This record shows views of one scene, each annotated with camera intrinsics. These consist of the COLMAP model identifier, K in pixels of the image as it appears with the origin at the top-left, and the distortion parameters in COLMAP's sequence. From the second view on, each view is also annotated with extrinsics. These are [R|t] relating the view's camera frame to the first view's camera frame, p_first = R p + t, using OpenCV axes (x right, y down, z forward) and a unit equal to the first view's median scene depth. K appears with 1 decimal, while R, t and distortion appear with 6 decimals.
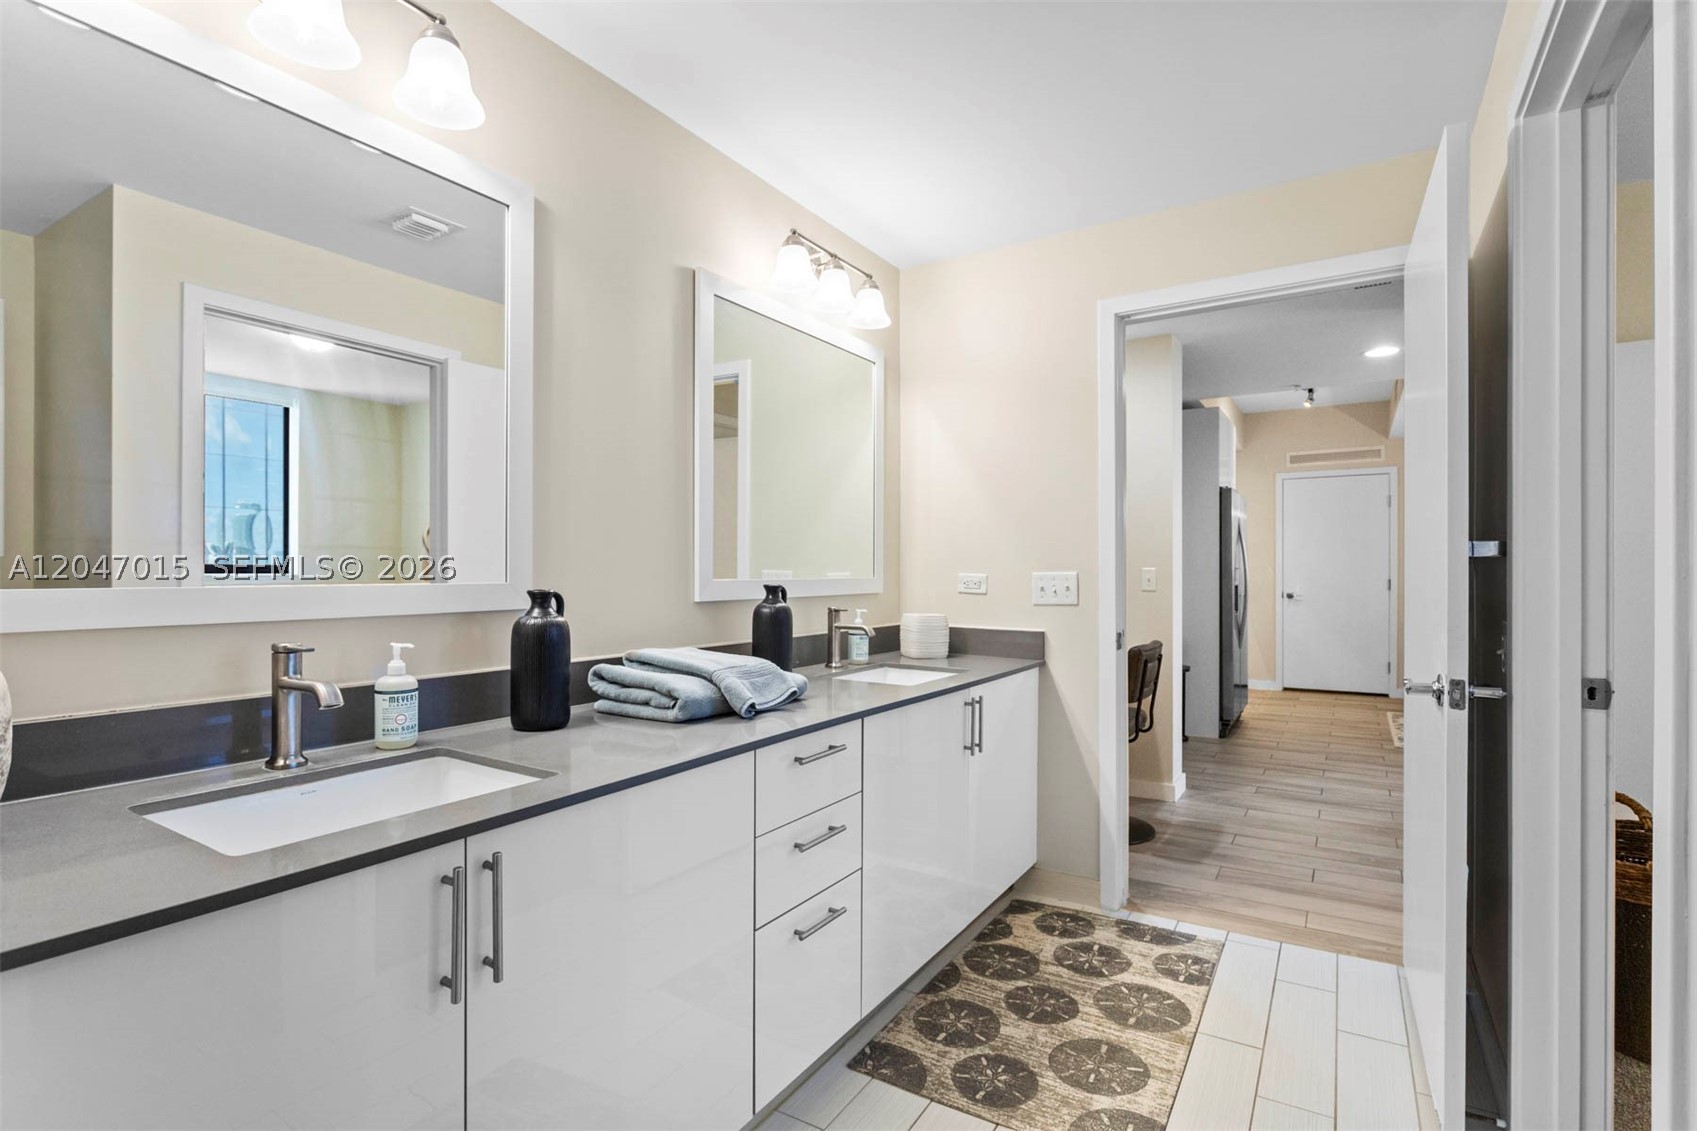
lens RADIAL K [[830.5, 0, 844.1], [0, 830.5, 574.5], [0, 0, 1]] dist [-0.005946, 0.000748]
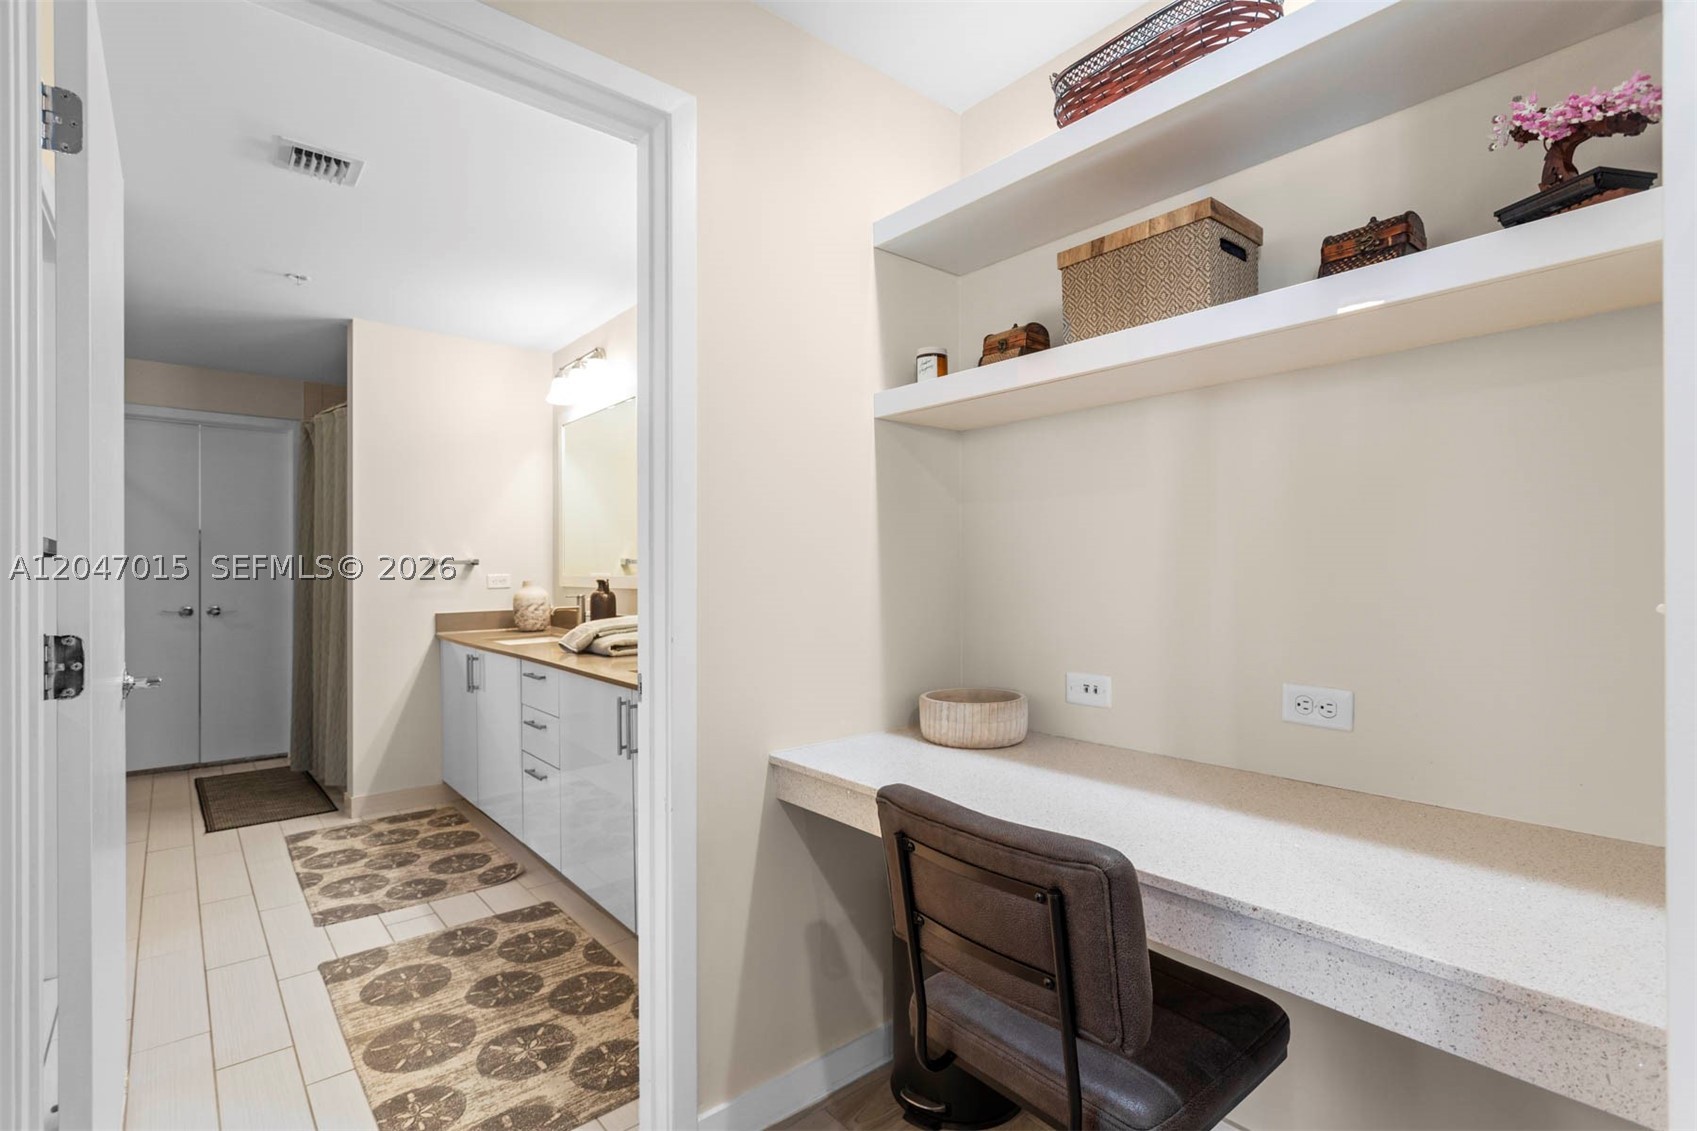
lens RADIAL K [[782.5, 0, 845.5], [0, 782.5, 569.9], [0, 0, 1]] dist [-0.000698, 0.000270]
pose [[-0.319510, 0.001286, -0.947582, 0.973021], [0.003298, 0.999995, 0.000245, -0.004859], [0.947577, -0.003046, -0.319512, 1.625252]]
